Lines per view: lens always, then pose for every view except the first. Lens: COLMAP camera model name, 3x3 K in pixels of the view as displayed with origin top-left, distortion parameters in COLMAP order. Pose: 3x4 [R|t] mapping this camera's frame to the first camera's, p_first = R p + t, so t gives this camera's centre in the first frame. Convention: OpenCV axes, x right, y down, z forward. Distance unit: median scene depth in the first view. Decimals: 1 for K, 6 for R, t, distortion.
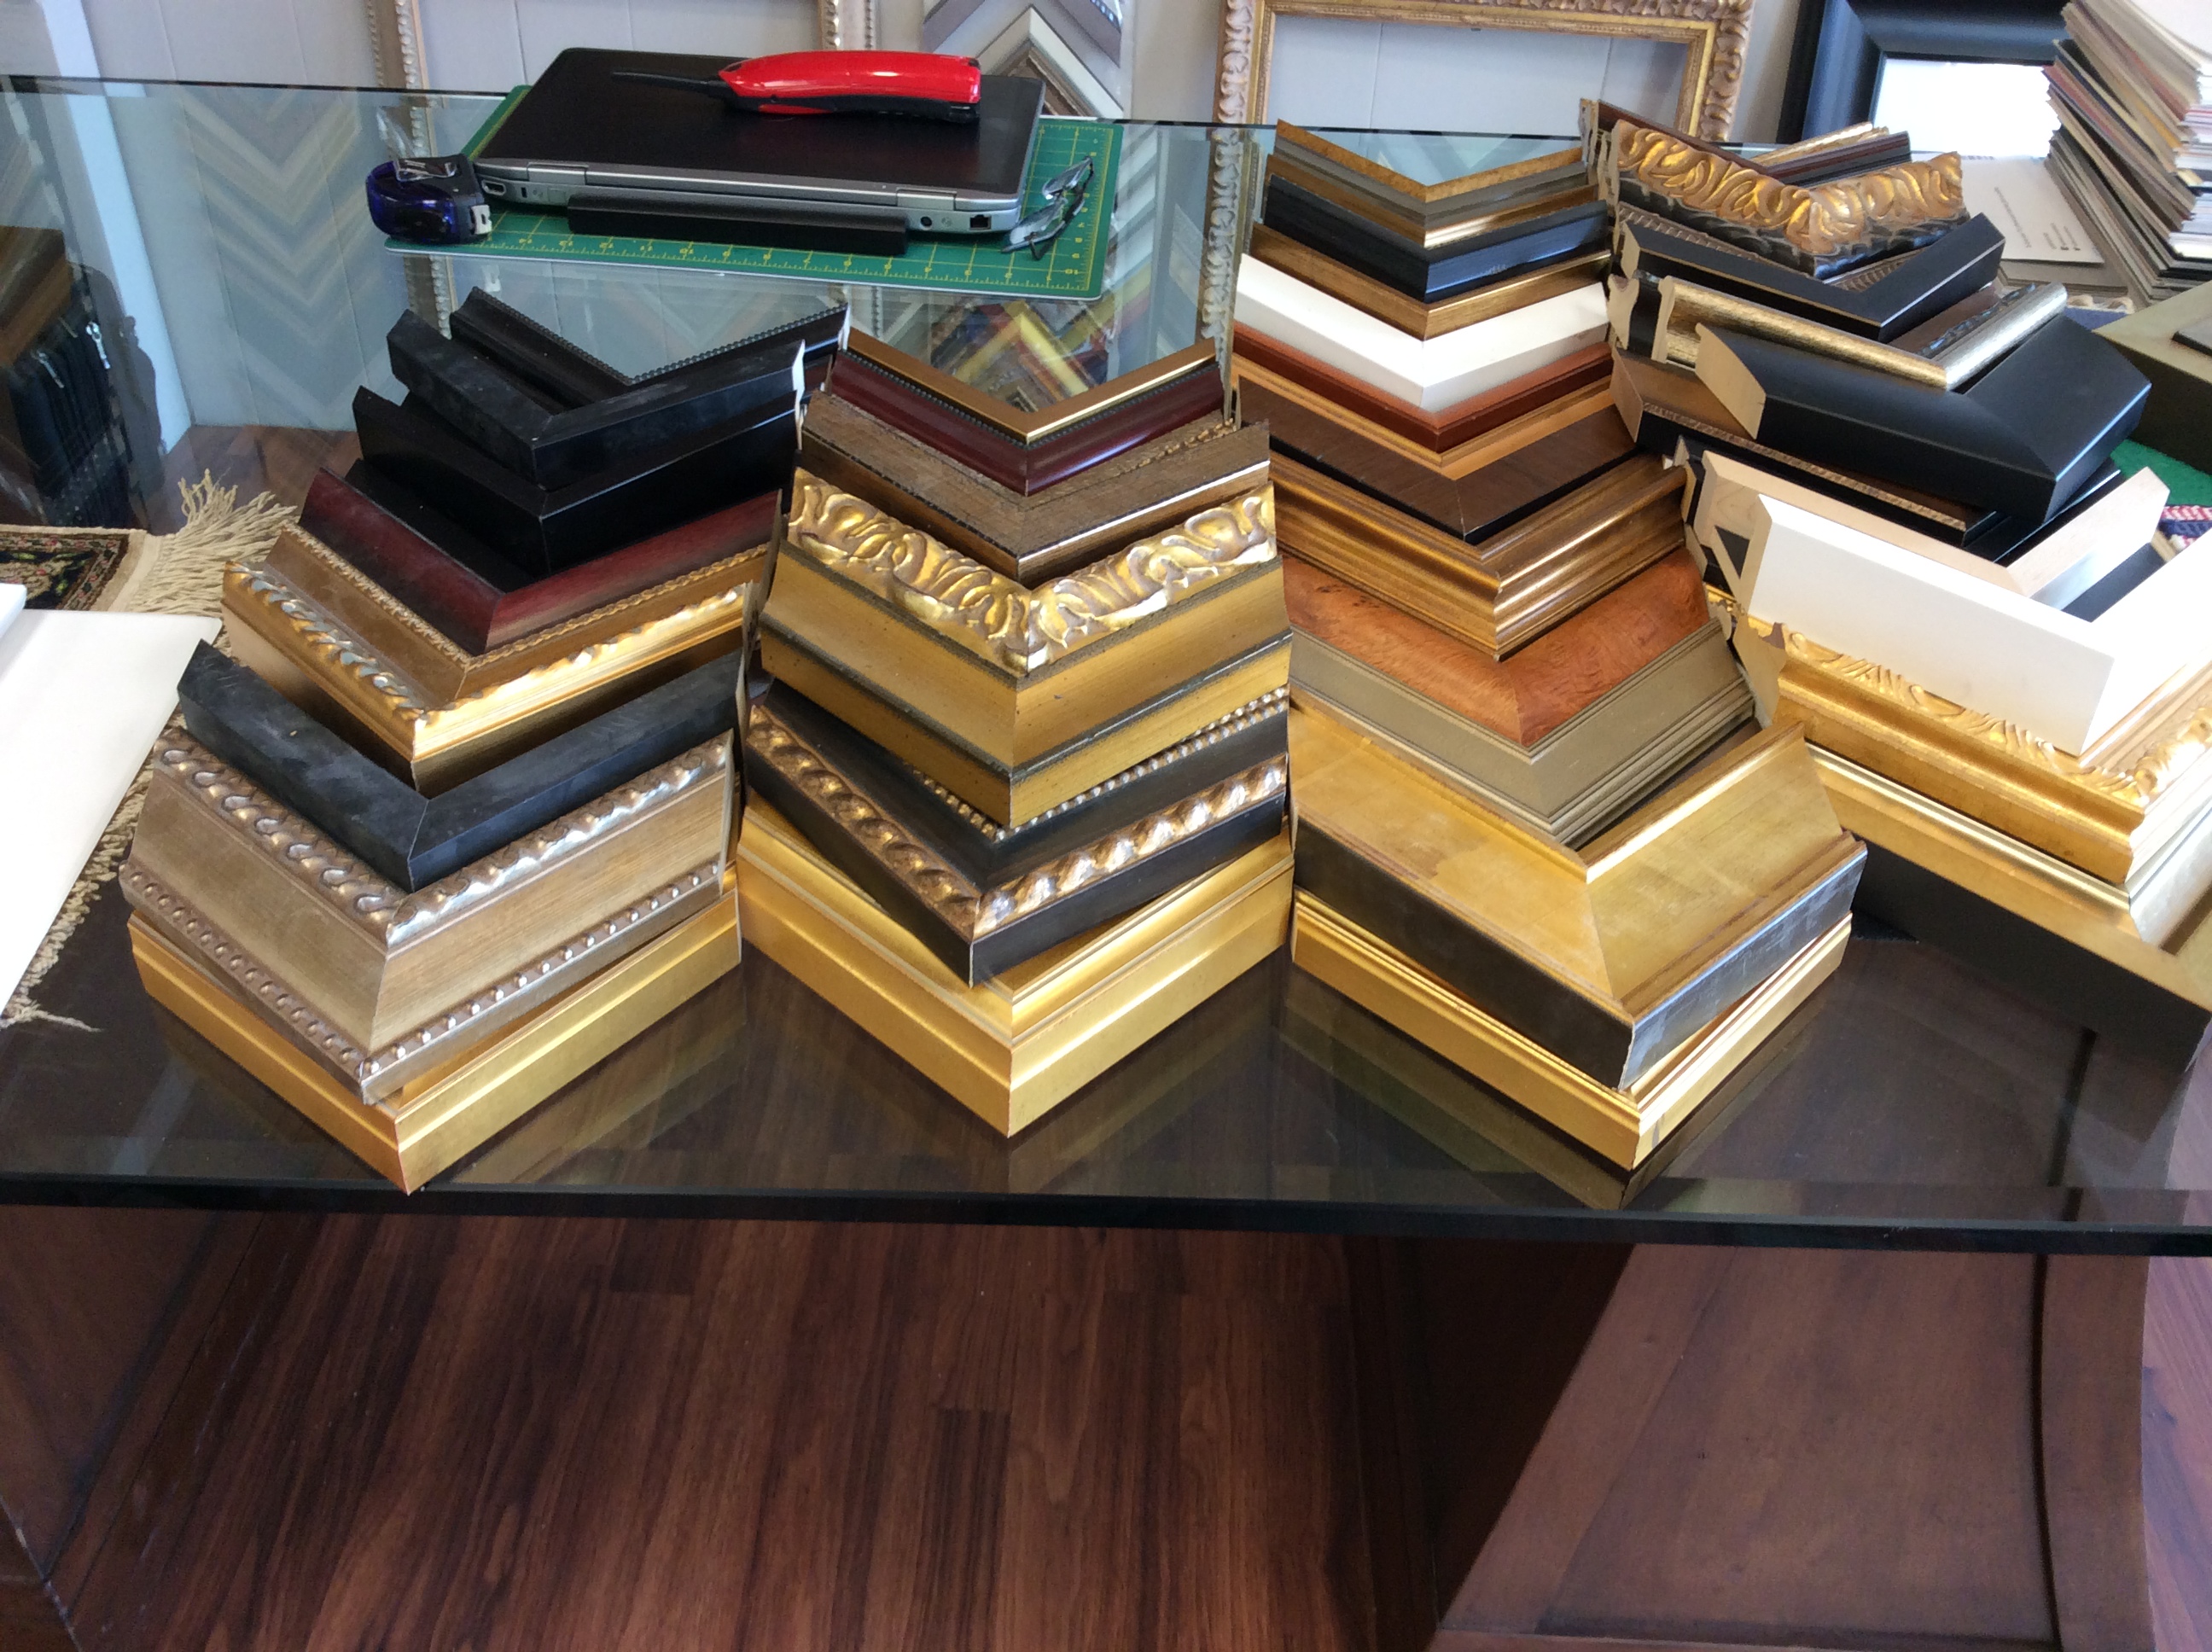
lens RADIAL K [[1958.1, 0, 1106.0], [0, 1958.1, 826.0], [0, 0, 1]] dist [0.102769, -0.197940]
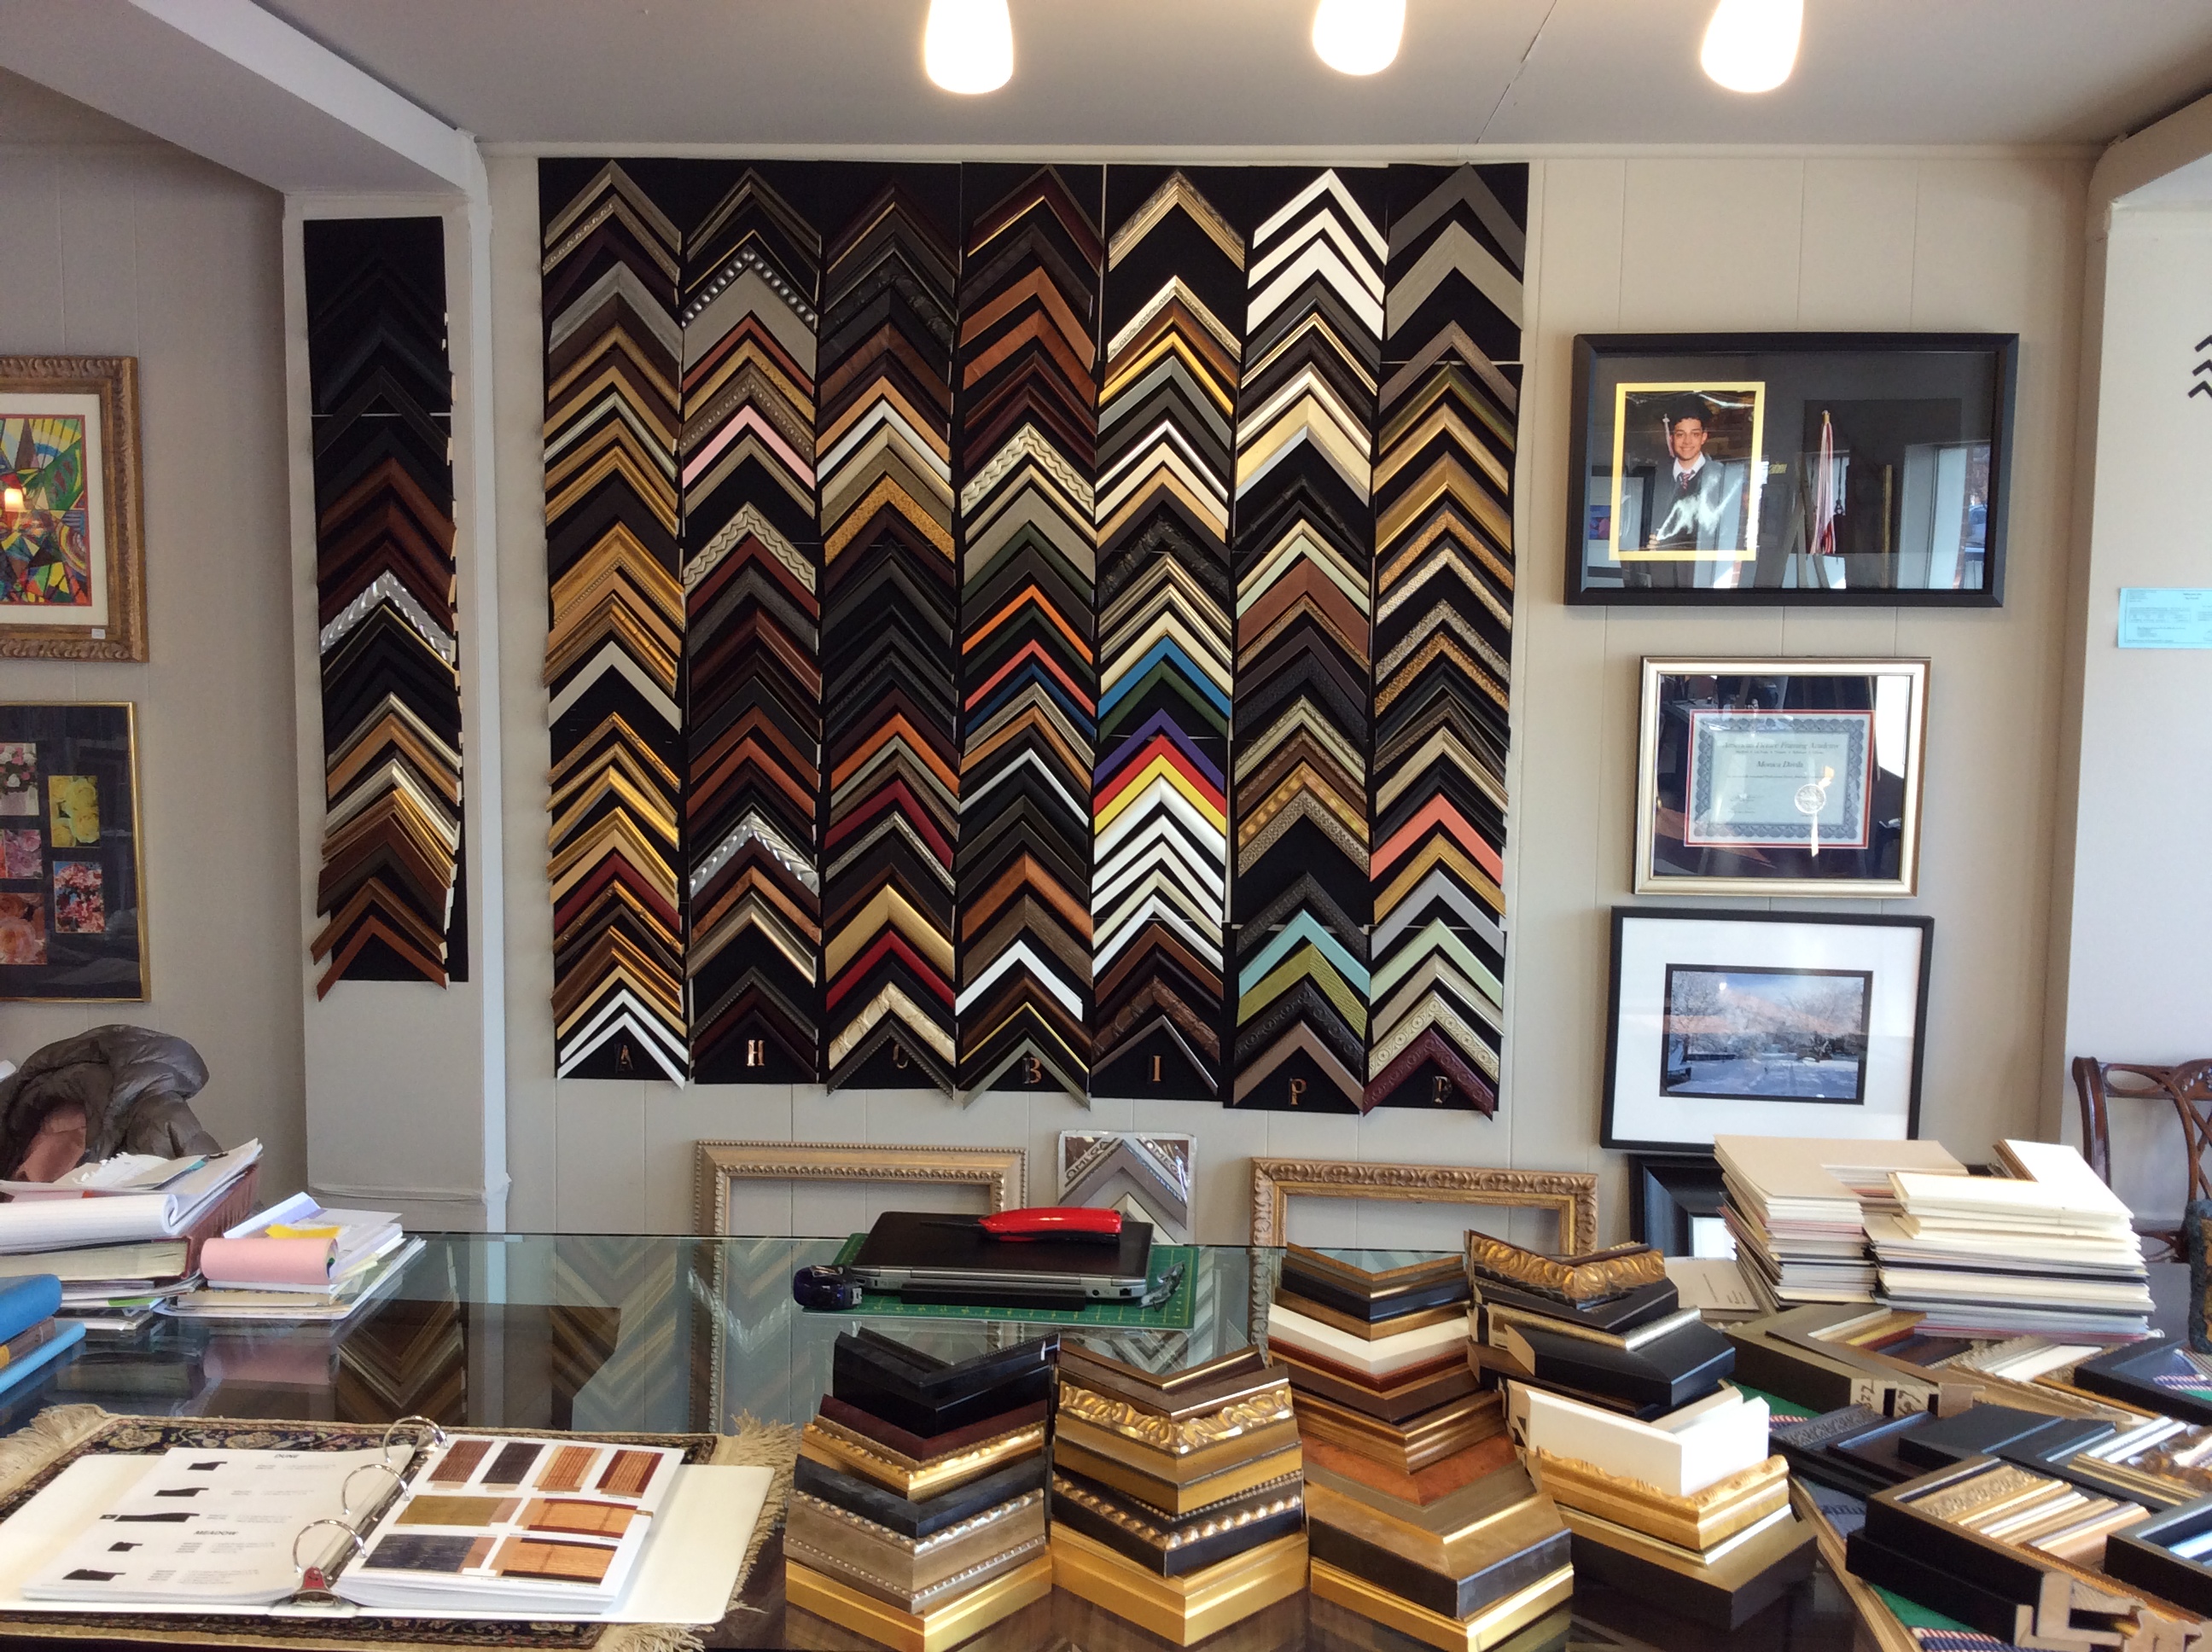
lens RADIAL K [[1958.1, 0, 1106.0], [0, 1958.1, 826.0], [0, 0, 1]] dist [0.102769, -0.197940]
pose [[0.999682, -0.021198, -0.013635, -0.062894], [0.010059, 0.831595, -0.555292, 0.451464], [0.023110, 0.554979, 0.831544, -0.981050]]
